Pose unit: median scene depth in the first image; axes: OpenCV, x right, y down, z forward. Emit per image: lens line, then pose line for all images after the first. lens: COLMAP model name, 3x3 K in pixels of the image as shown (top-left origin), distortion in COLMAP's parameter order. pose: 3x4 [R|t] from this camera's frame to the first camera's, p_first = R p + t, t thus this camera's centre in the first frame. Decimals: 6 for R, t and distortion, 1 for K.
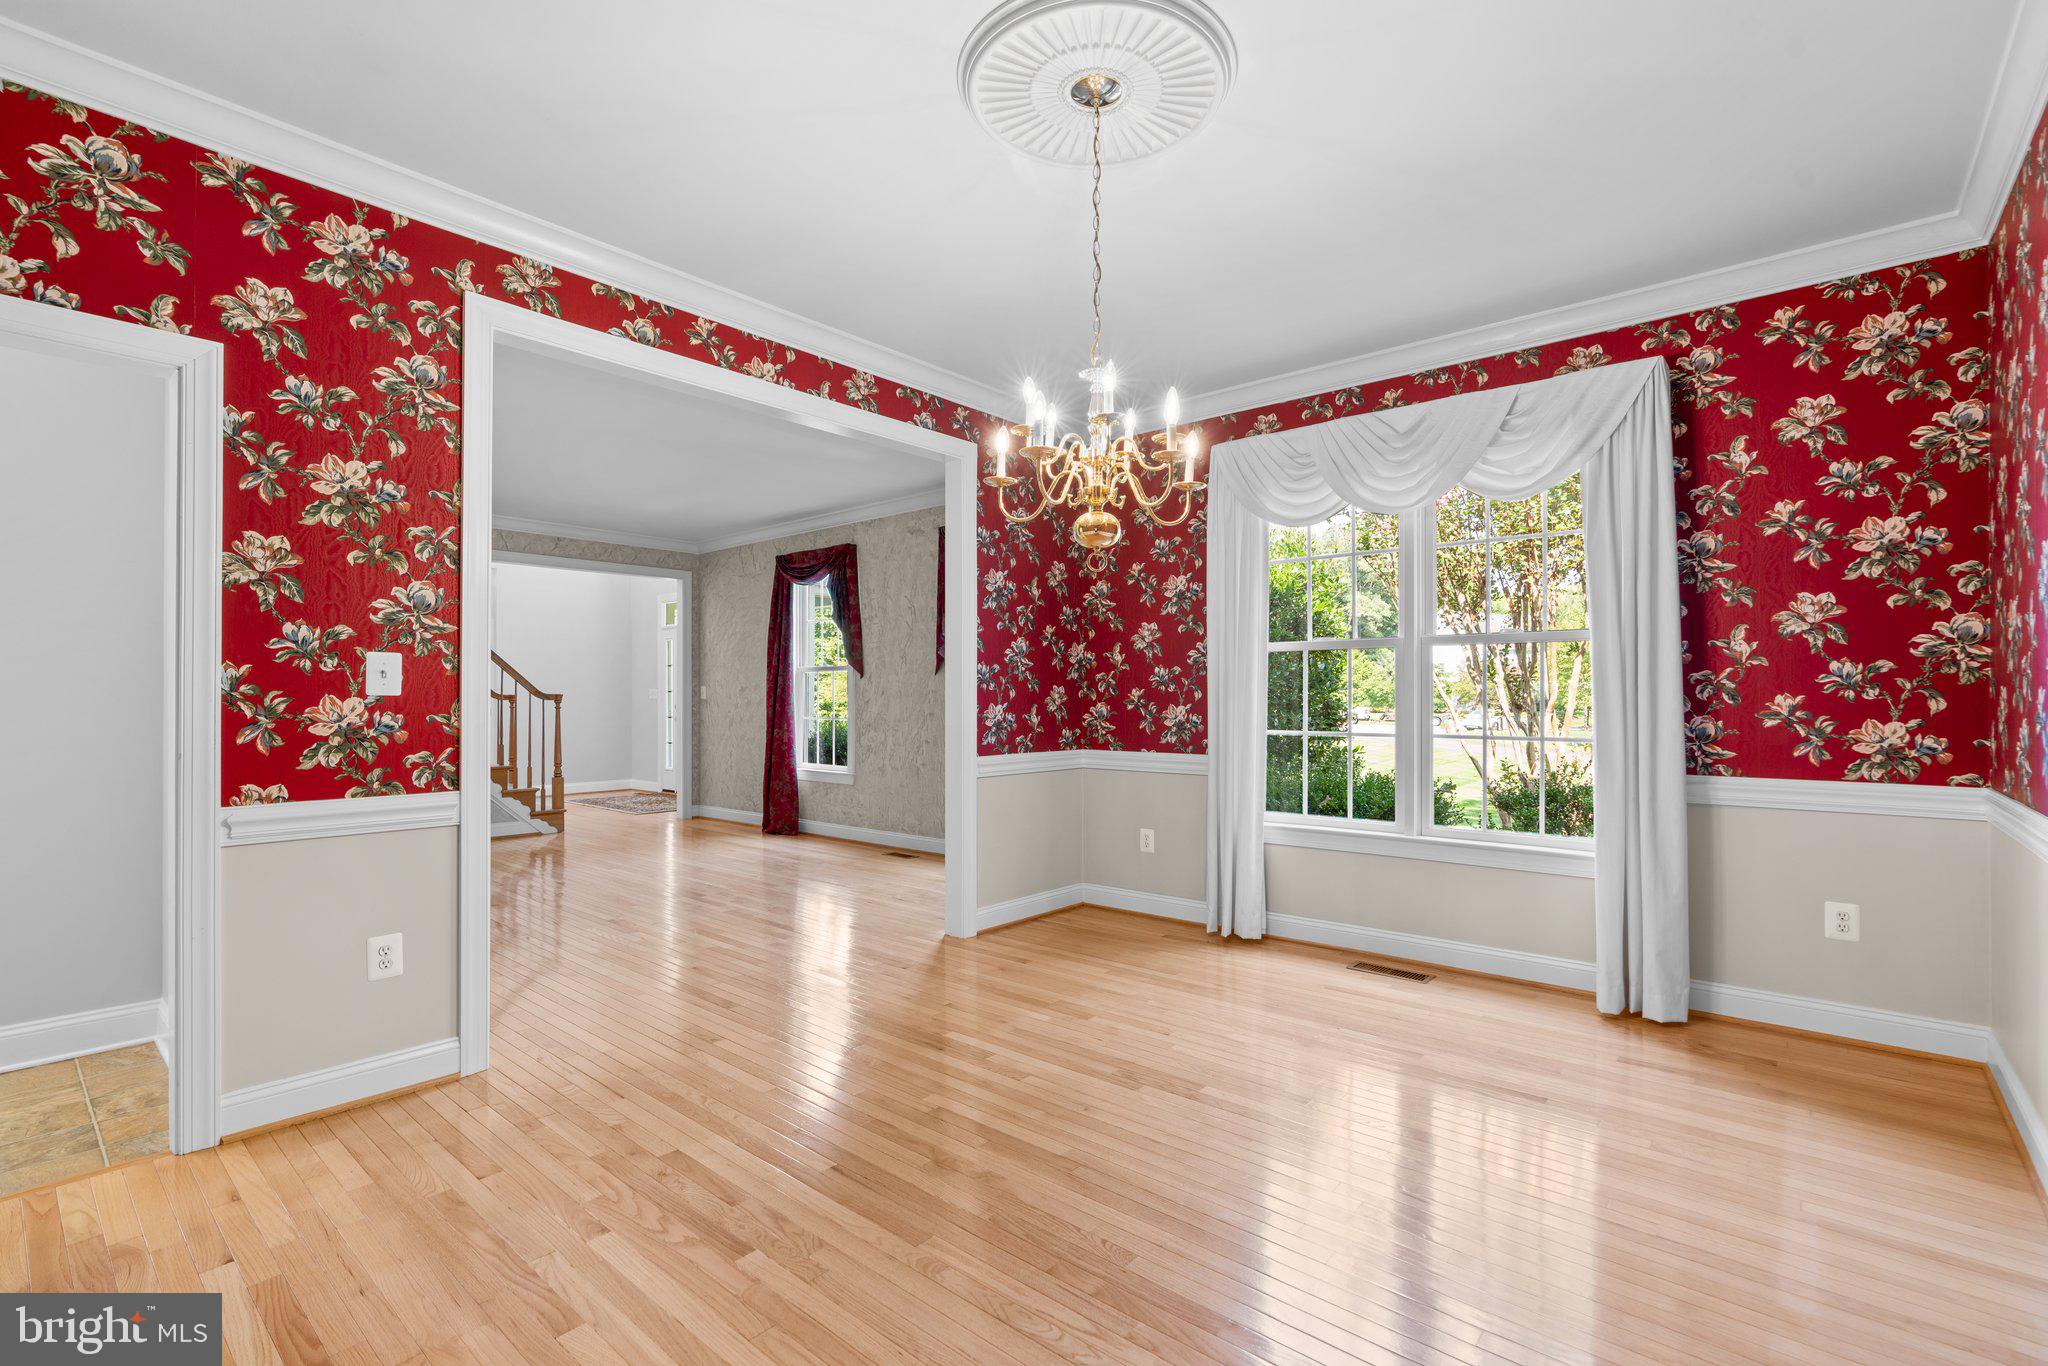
lens RADIAL K [[924.7, 0, 1027.2], [0, 924.7, 695.1], [0, 0, 1]] dist [-0.014674, 0.005918]
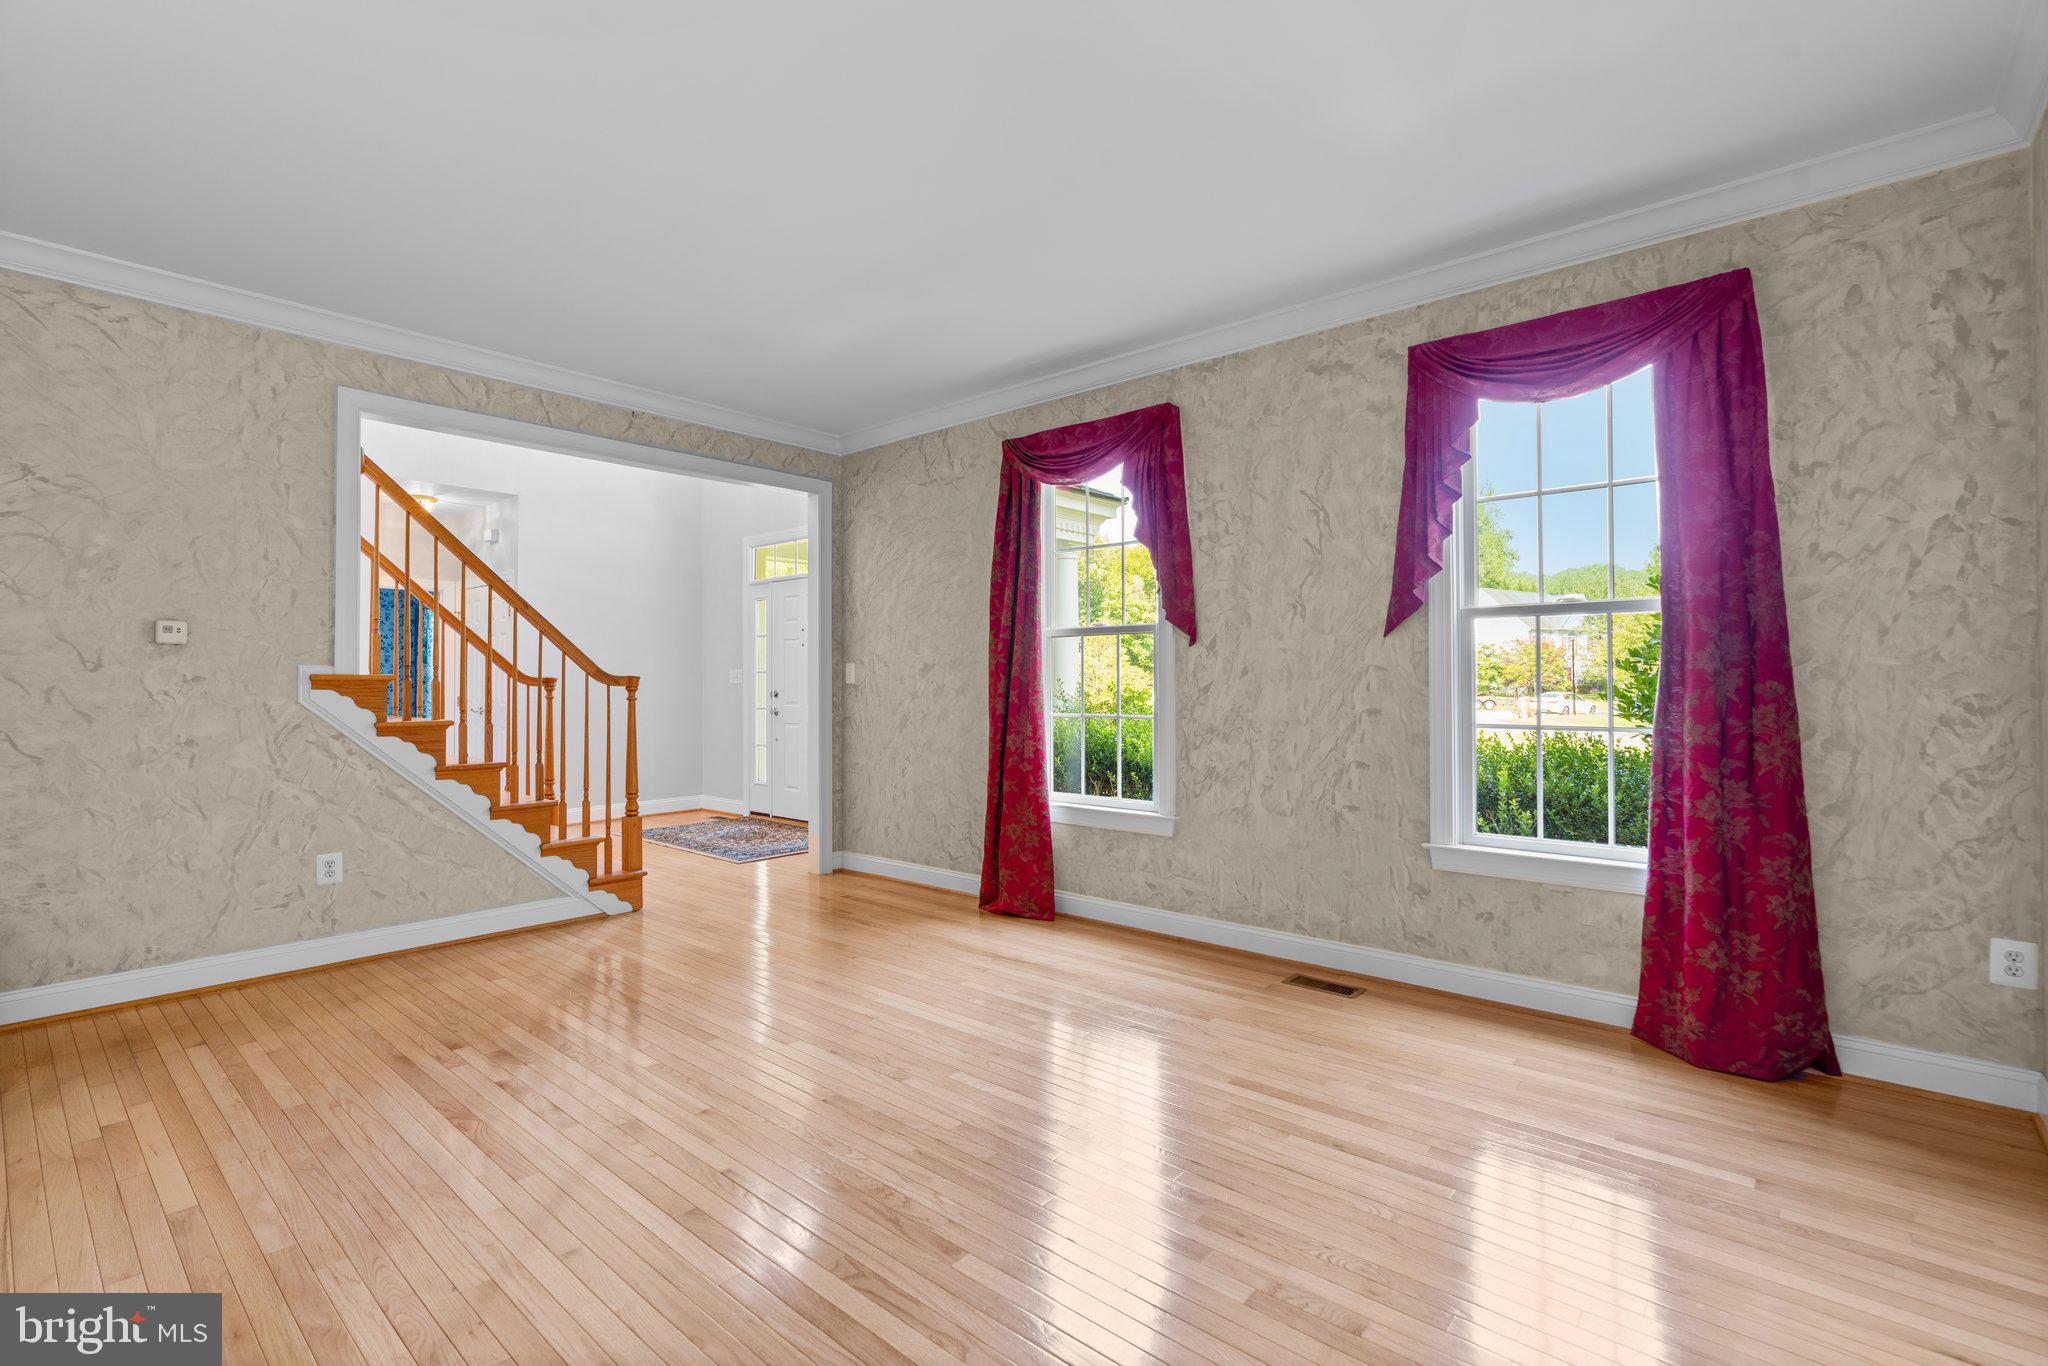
lens RADIAL K [[924.7, 0, 1023.3], [0, 924.7, 672.6], [0, 0, 1]] dist [-0.014674, 0.005918]
pose [[0.999994, -0.002634, -0.002022, -0.262956], [0.002621, 0.999977, -0.006279, 0.001104], [0.002038, 0.006273, 0.999978, 0.418100]]
